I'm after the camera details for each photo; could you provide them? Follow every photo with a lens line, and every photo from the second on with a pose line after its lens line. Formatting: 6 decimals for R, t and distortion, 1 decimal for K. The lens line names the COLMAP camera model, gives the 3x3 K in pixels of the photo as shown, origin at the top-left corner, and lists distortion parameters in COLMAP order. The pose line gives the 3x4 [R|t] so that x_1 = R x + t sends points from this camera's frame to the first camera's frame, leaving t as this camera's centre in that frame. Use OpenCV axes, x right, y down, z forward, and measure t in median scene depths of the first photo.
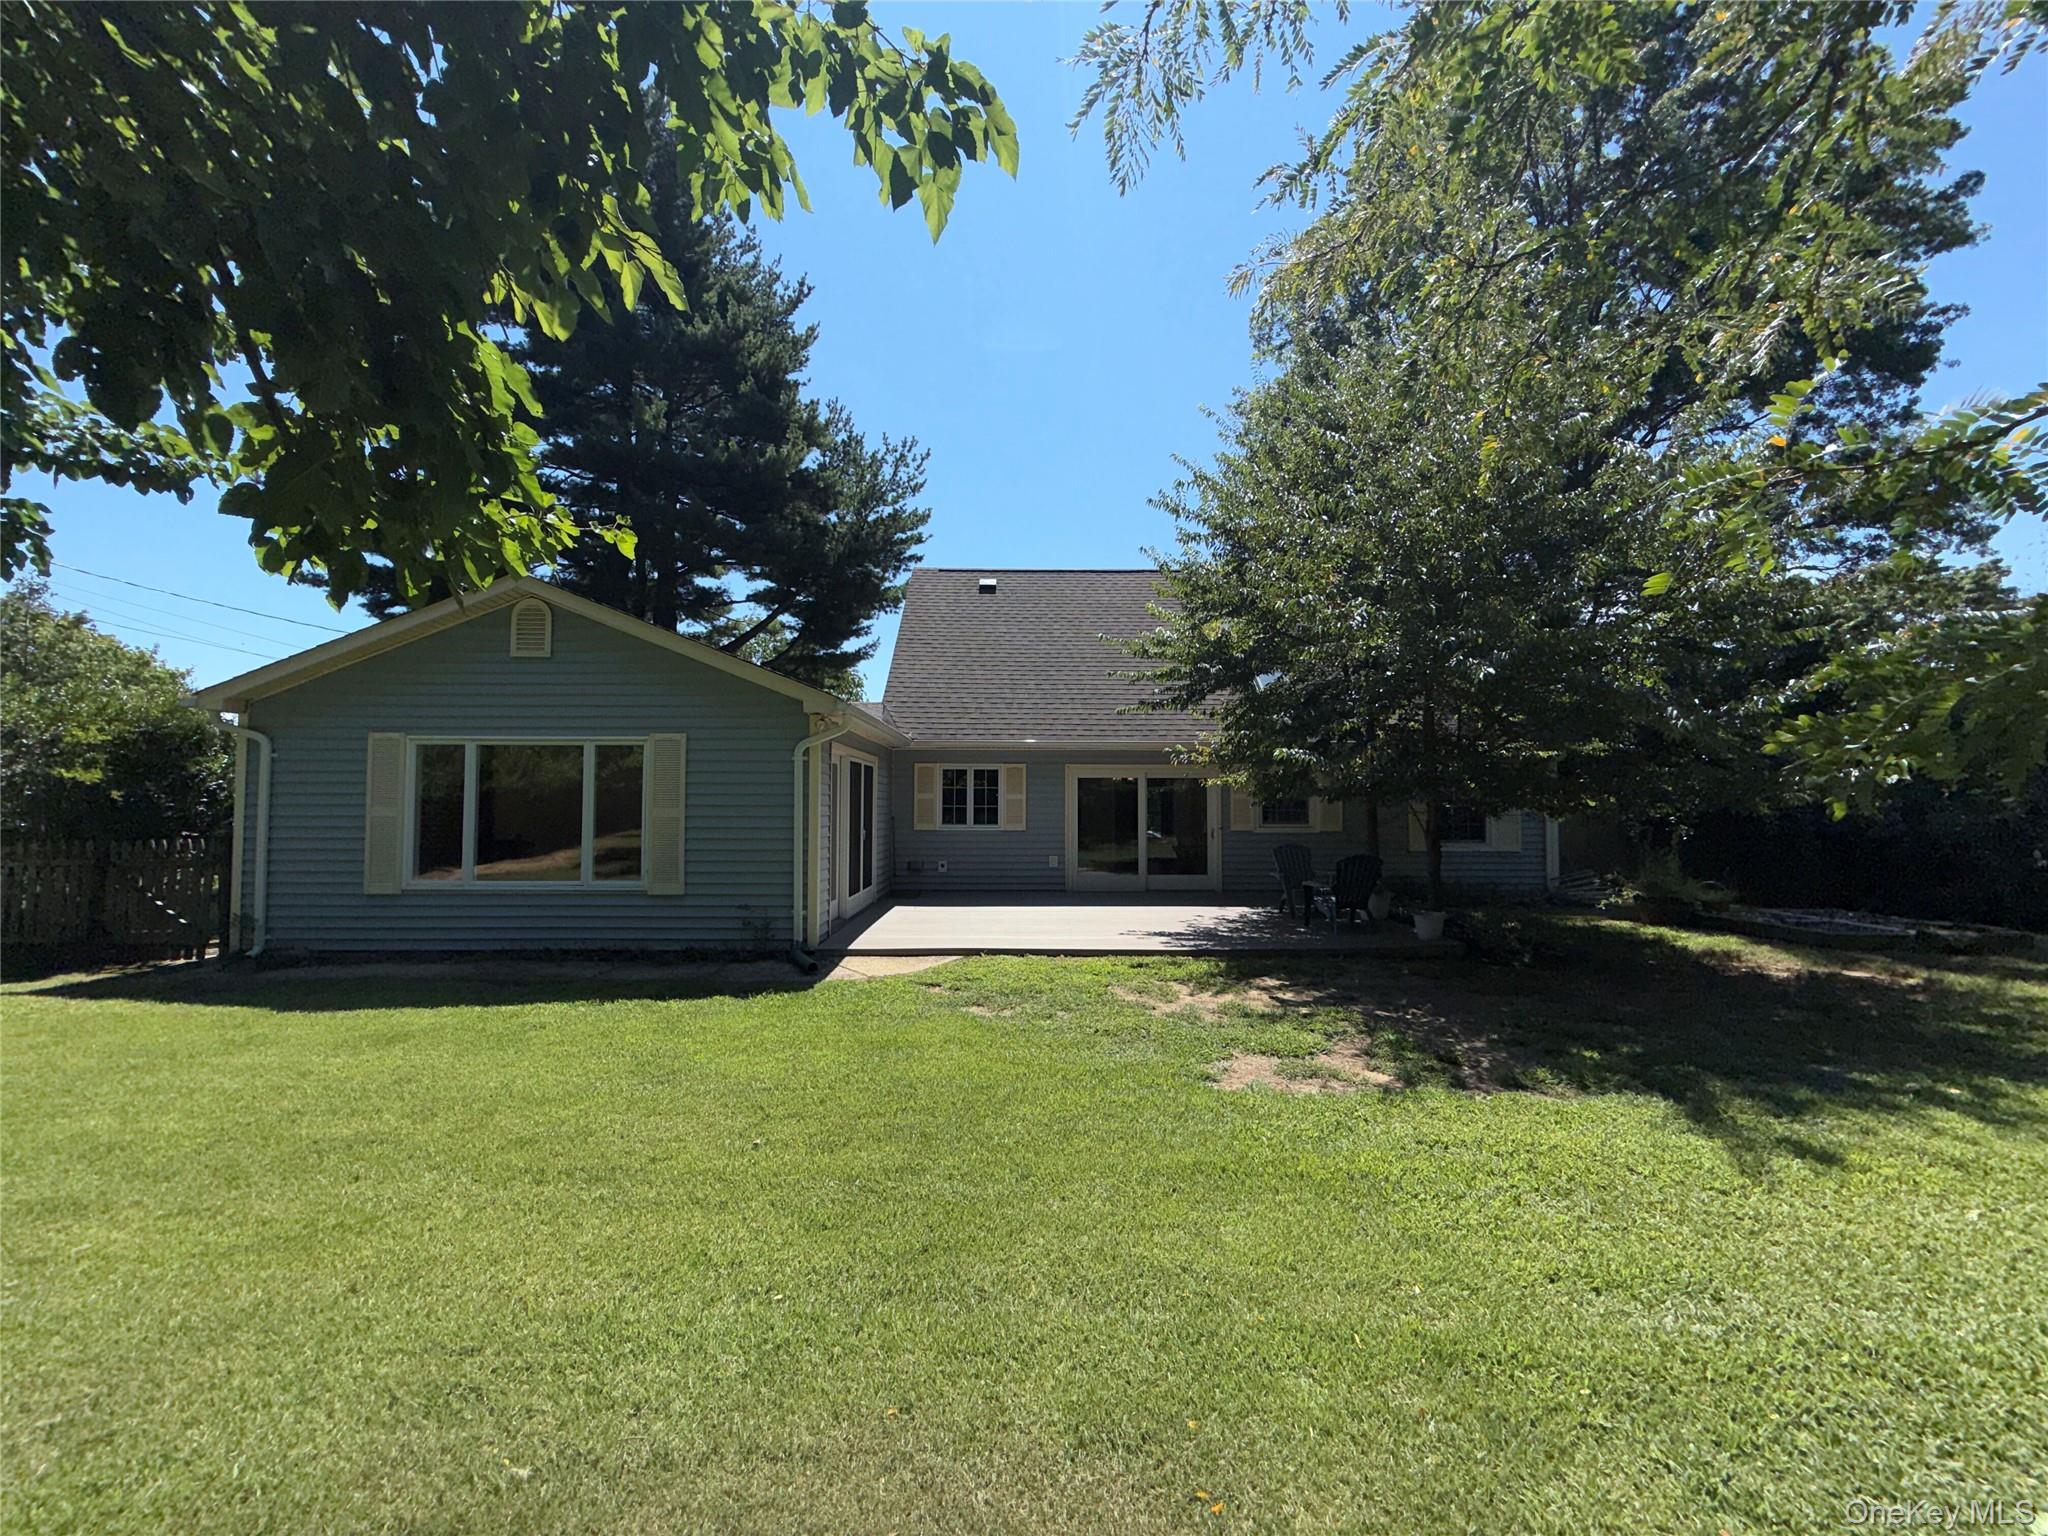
lens RADIAL K [[815.6, 0, 1027.0], [0, 815.6, 765.9], [0, 0, 1]] dist [0.001681, 0.000179]
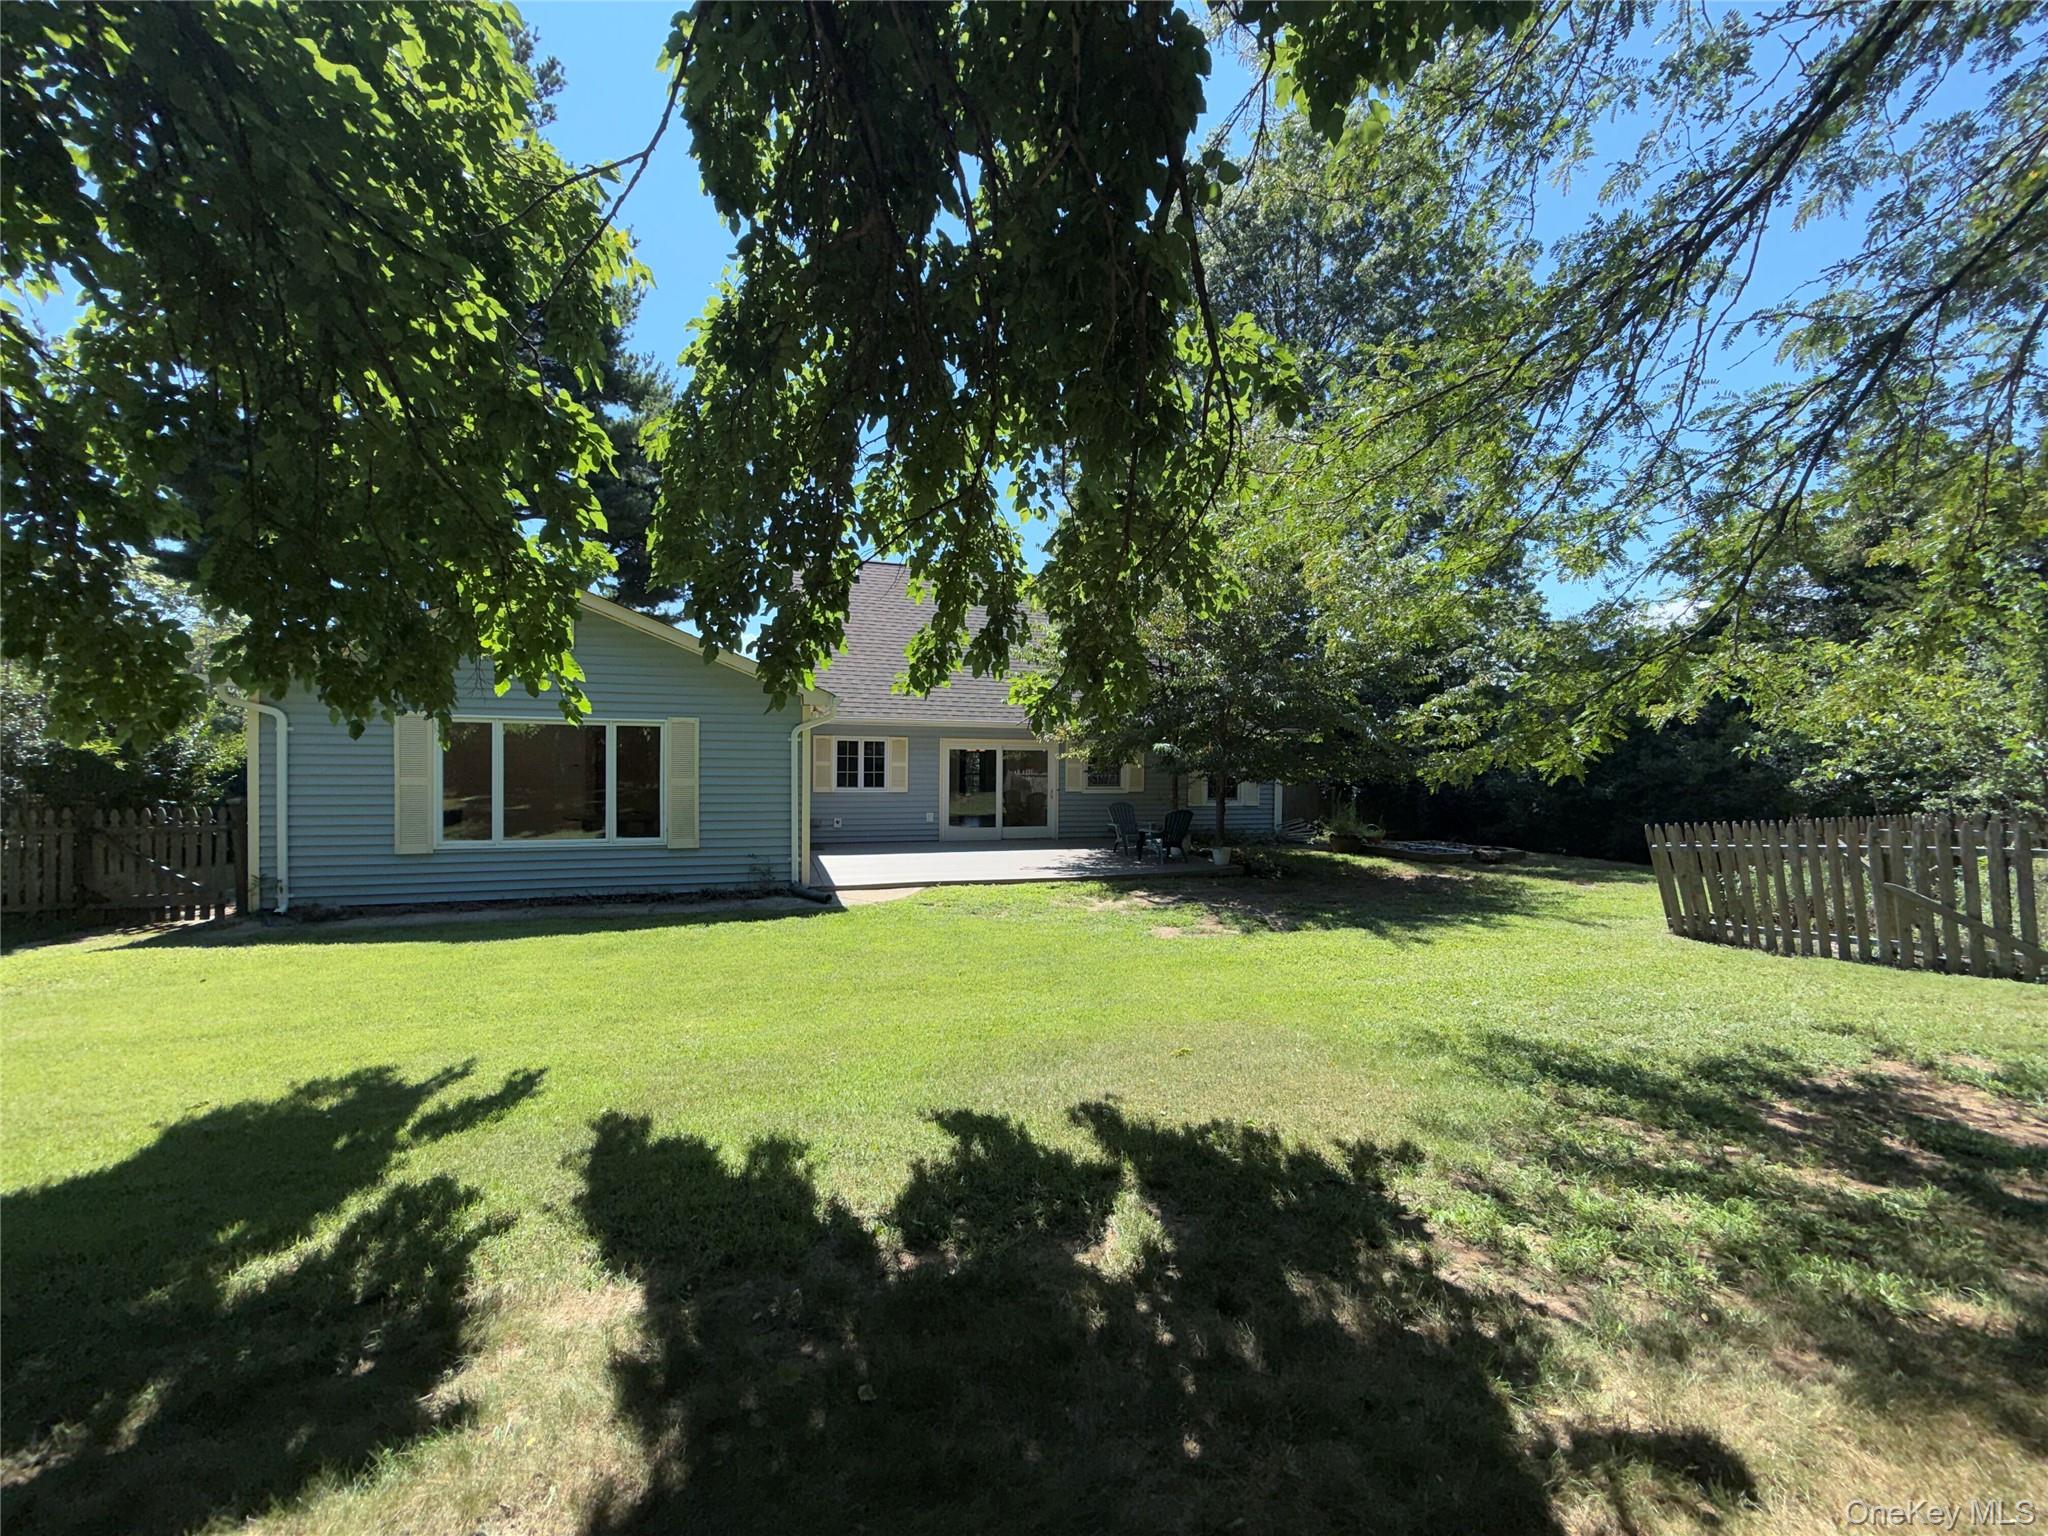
lens RADIAL K [[815.6, 0, 1021.3], [0, 815.6, 764.3], [0, 0, 1]] dist [0.001681, 0.000179]
pose [[0.953535, 0.006685, 0.301207, -0.304486], [-0.022674, 0.998511, 0.049620, -0.039566], [-0.300427, -0.054144, 0.952267, -0.308091]]
